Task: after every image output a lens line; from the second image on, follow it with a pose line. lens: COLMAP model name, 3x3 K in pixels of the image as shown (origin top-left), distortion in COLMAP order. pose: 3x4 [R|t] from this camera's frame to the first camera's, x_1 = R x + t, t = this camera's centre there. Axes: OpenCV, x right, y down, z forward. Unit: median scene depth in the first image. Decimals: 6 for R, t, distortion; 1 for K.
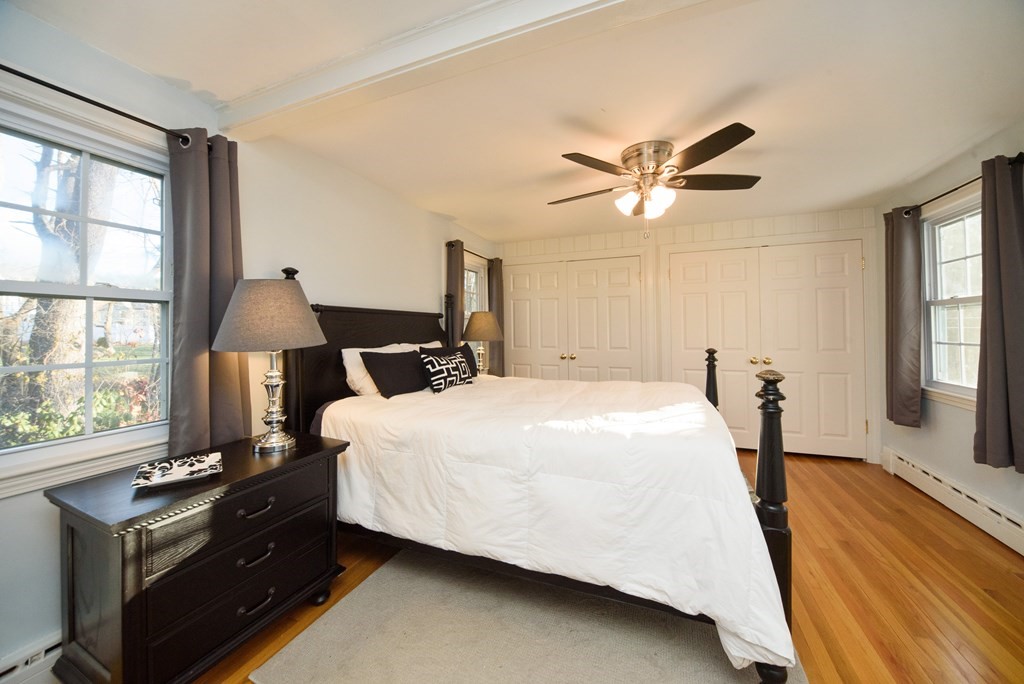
lens RADIAL K [[375.8, 0, 509.7], [0, 375.8, 331.1], [0, 0, 1]] dist [-0.013986, 0.000437]
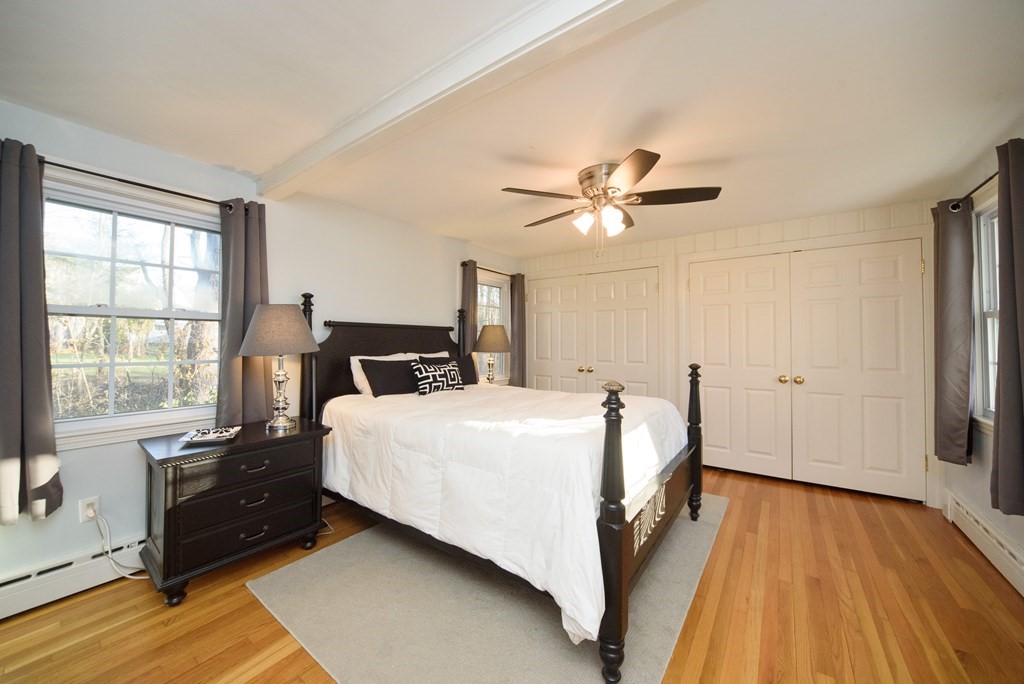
lens RADIAL K [[375.8, 0, 478.2], [0, 375.8, 338.8], [0, 0, 1]] dist [-0.013986, 0.000437]
pose [[0.964560, 0.007919, -0.263746, 0.322400], [-0.010525, 0.999909, -0.008469, -0.004701], [0.263654, 0.010945, 0.964555, -0.097551]]
